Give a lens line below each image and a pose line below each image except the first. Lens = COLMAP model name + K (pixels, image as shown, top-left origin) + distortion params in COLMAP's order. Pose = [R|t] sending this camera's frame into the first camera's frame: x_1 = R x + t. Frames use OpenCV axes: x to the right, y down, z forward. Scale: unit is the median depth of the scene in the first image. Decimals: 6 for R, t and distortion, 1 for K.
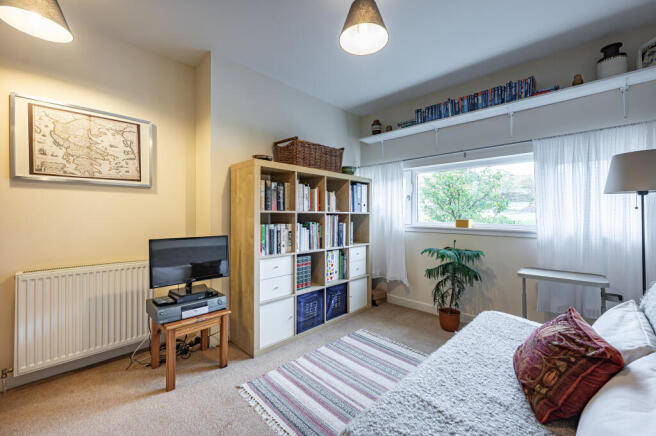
lens RADIAL K [[264.4, 0, 328.0], [0, 264.4, 218.0], [0, 0, 1]] dist [-0.000497, -0.000023]
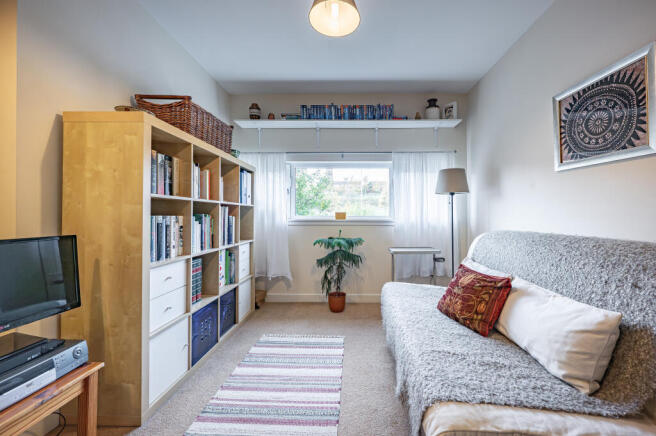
lens RADIAL K [[269.7, 0, 346.8], [0, 269.7, 216.4], [0, 0, 1]] dist [-0.000639, -0.000059]
pose [[0.721336, -0.005402, 0.692564, -0.318945], [0.009217, 0.999956, -0.001800, 0.028929], [-0.692524, 0.007682, 0.721354, 0.161996]]
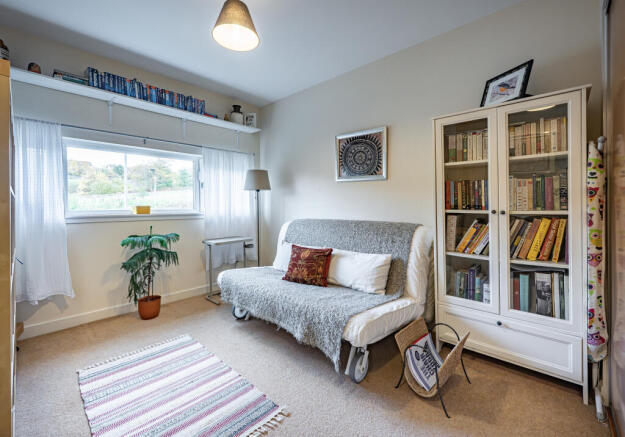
lens RADIAL K [[274.5, 0, 312.7], [0, 274.5, 208.7], [0, 0, 1]] dist [0.000457, -0.000038]
pose [[-0.041751, -0.017582, 0.998973, -0.628788], [0.014457, 0.999730, 0.018200, 0.006756], [-0.999023, 0.015202, -0.041485, 0.459817]]
